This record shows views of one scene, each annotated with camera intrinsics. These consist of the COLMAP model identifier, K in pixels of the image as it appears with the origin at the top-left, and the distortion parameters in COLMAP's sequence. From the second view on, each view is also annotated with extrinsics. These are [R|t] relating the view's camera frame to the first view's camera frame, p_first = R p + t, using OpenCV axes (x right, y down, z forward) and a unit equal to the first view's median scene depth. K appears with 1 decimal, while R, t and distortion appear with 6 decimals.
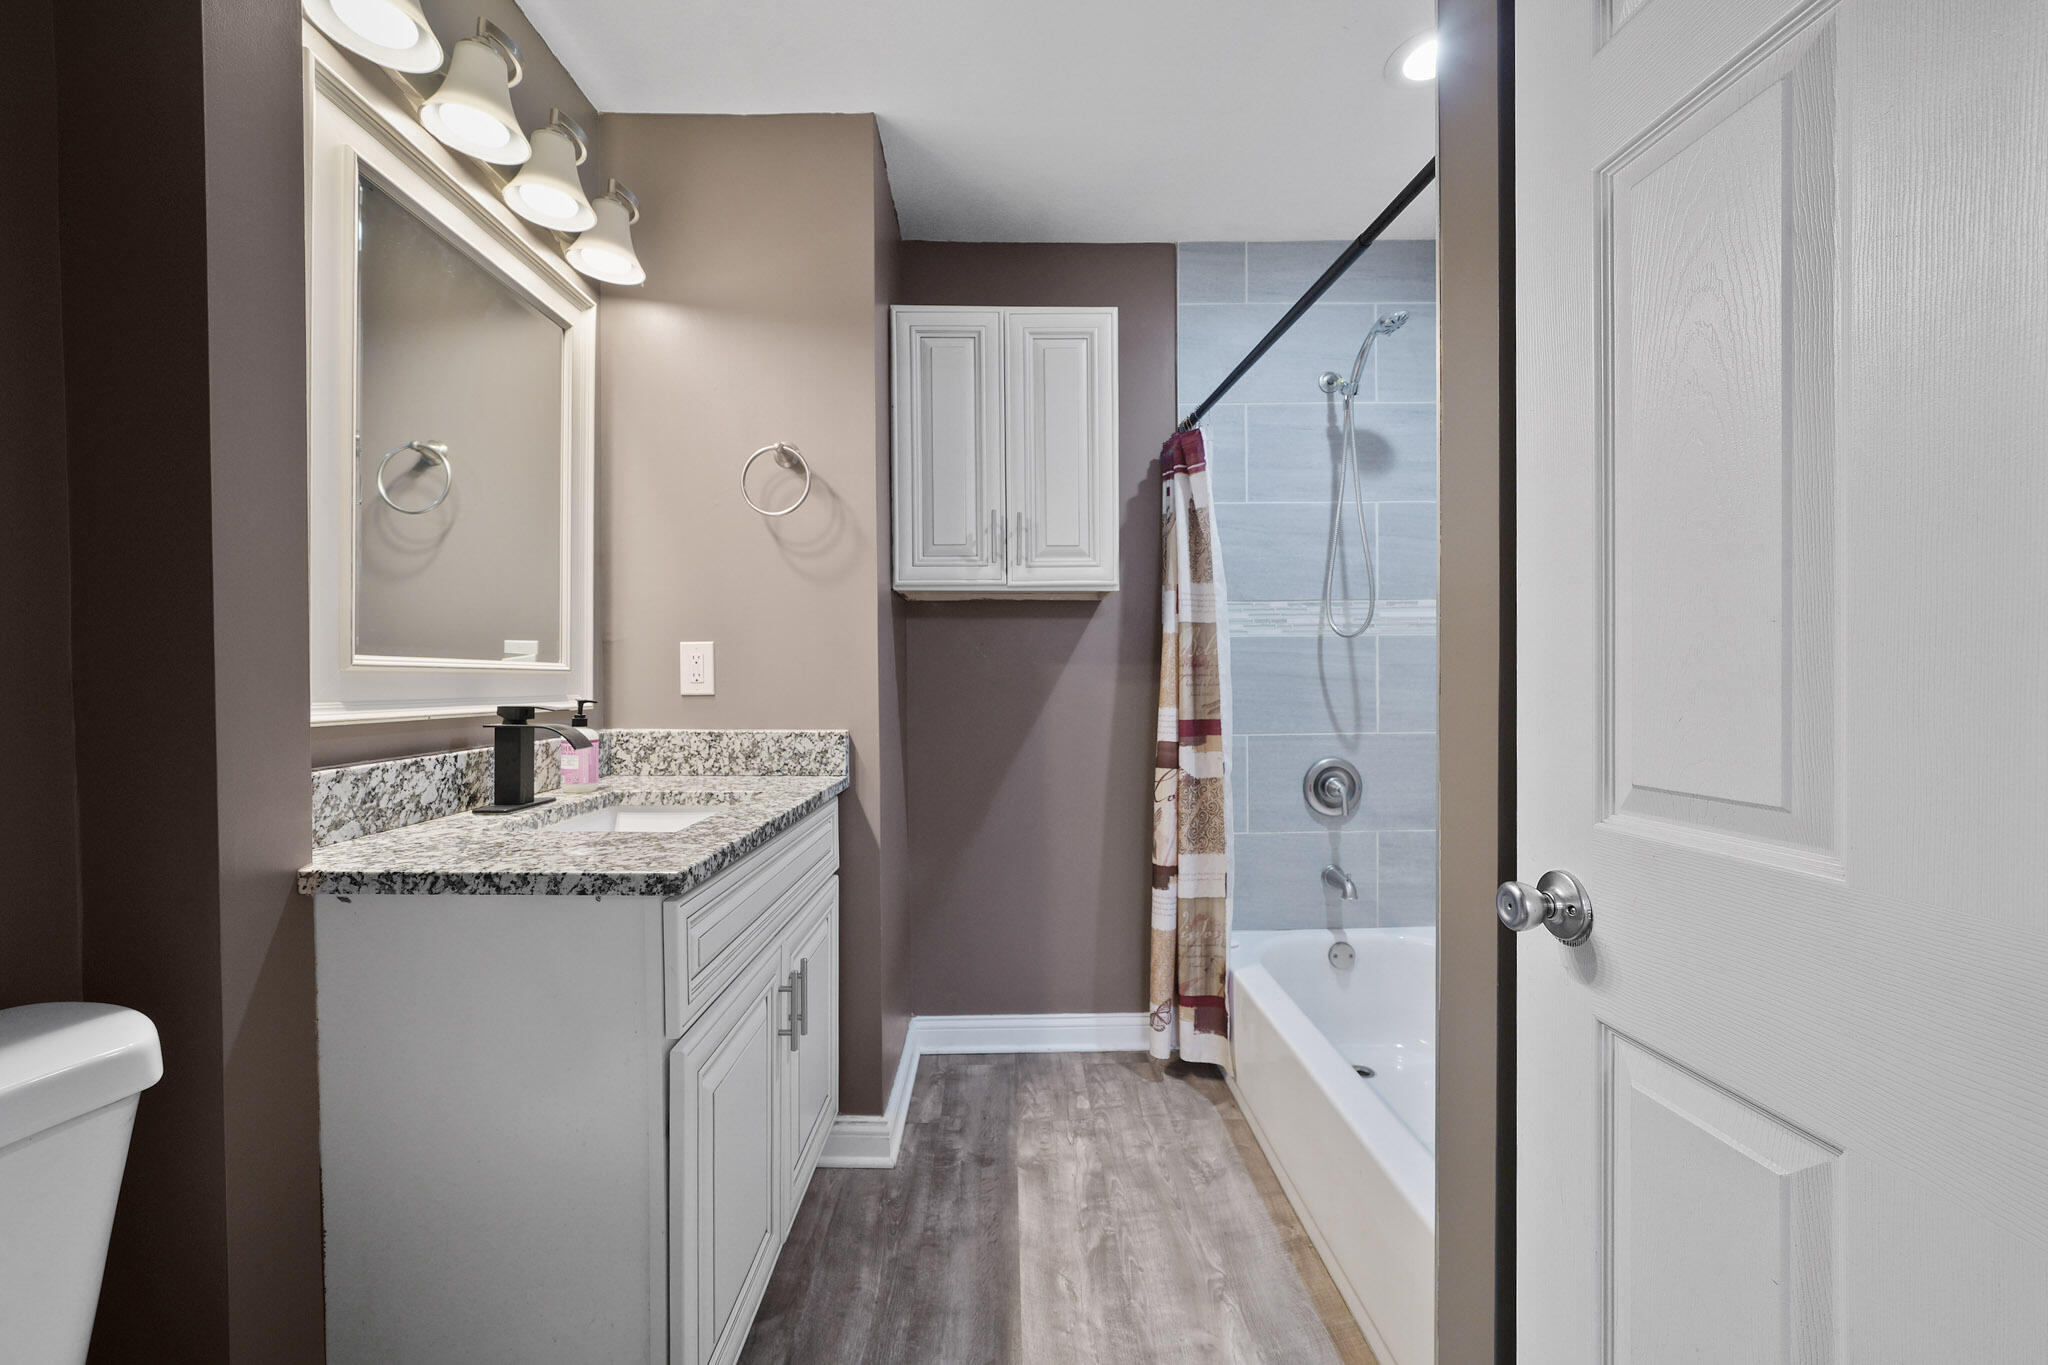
lens RADIAL K [[823.5, 0, 1014.2], [0, 823.5, 685.6], [0, 0, 1]] dist [-0.000110, -0.000139]
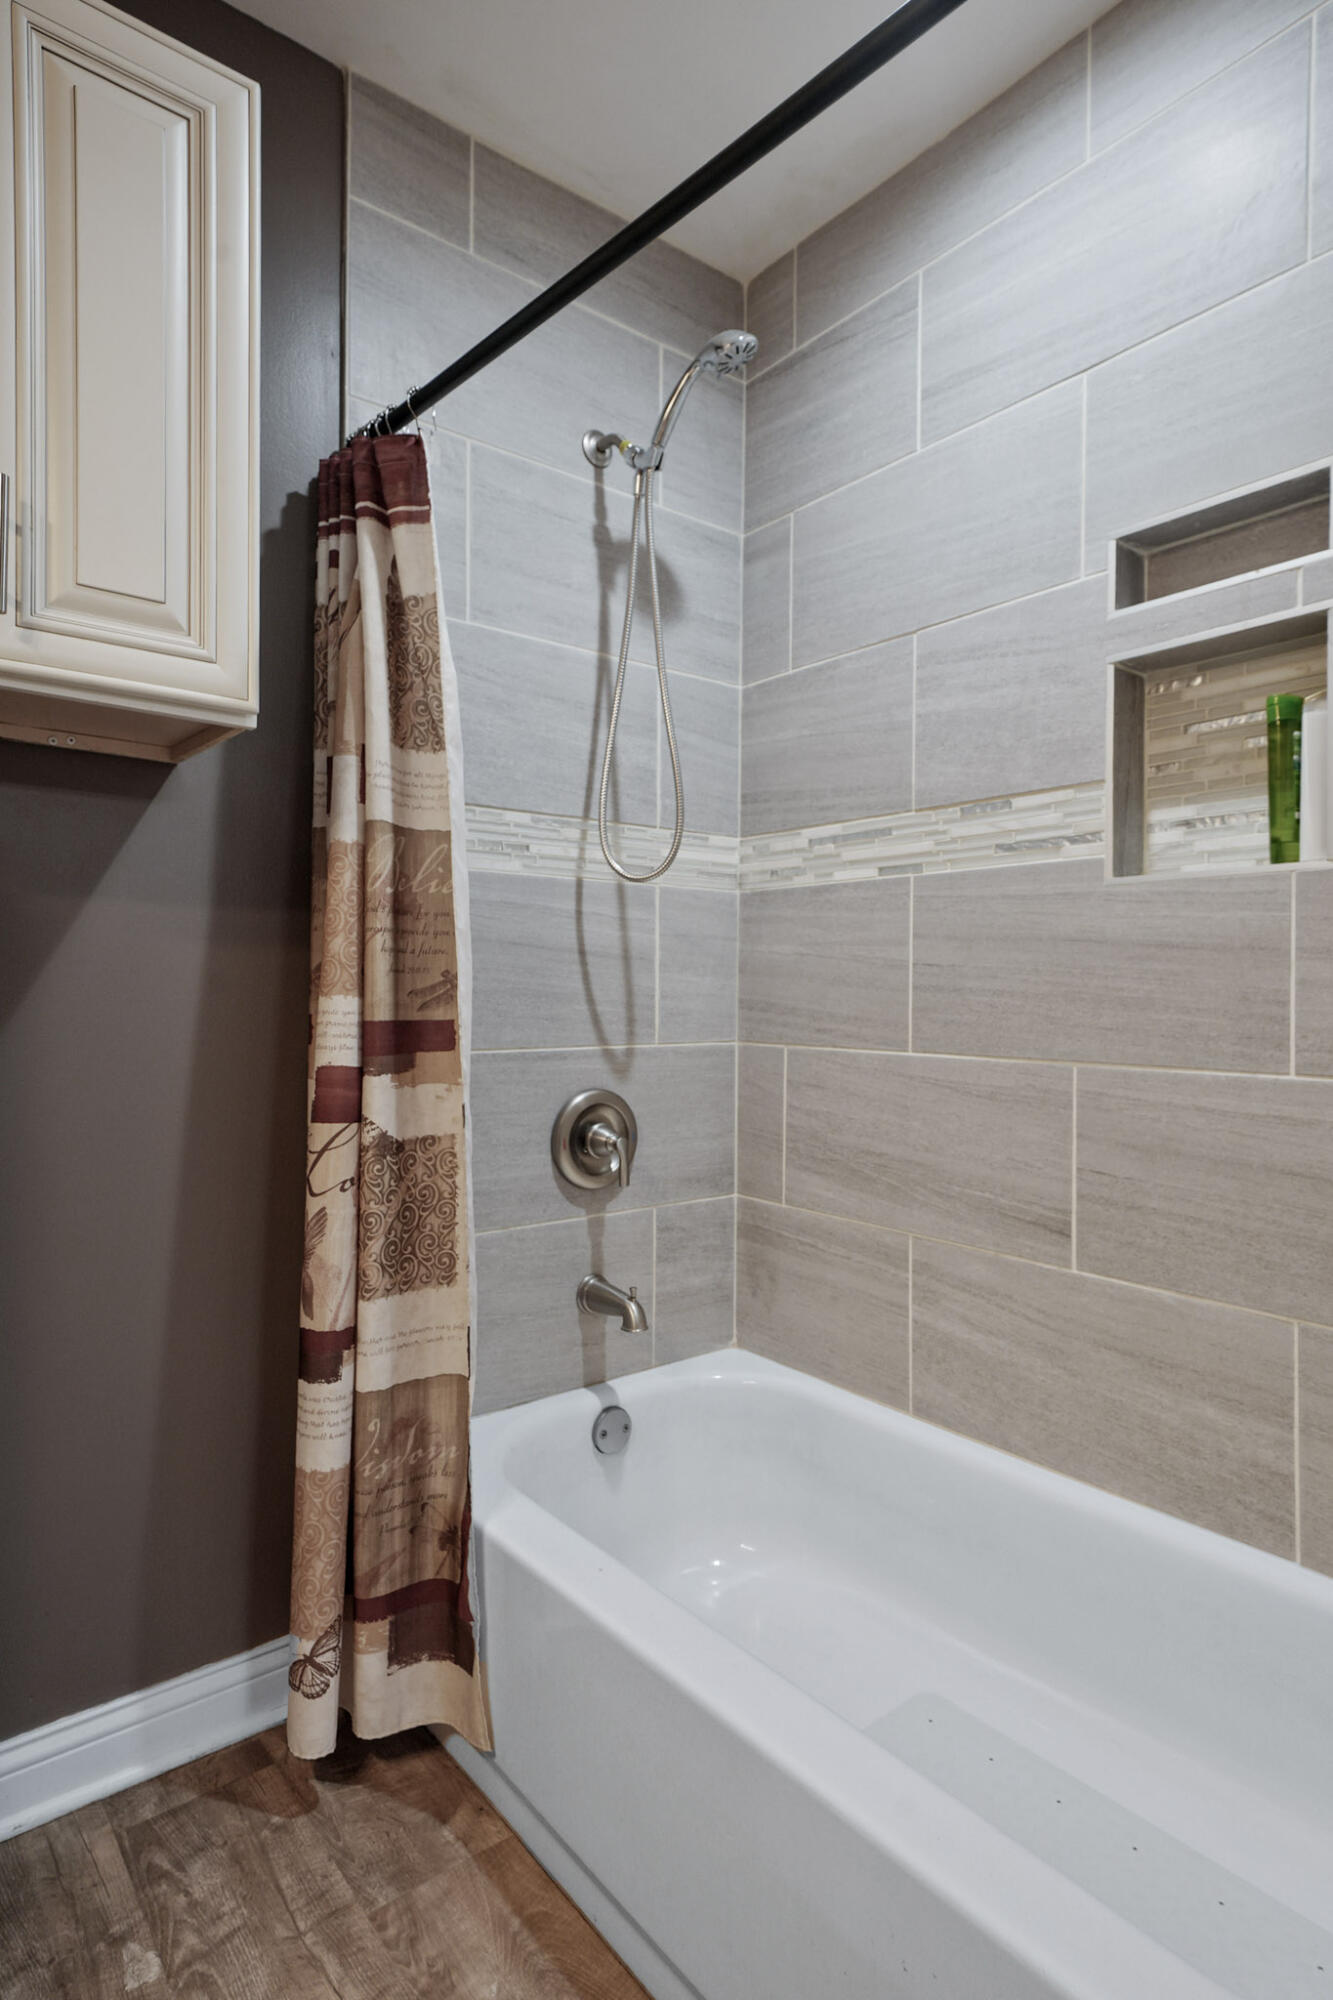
lens RADIAL K [[1093.7, 0, 666.1], [0, 1093.7, 984.8], [0, 0, 1]] dist [0.019072, 0.000763]
pose [[0.785467, 0.021144, 0.618542, -0.059477], [-0.008561, 0.999692, -0.023302, 0.033445], [-0.618844, 0.013008, 0.785406, 0.381833]]
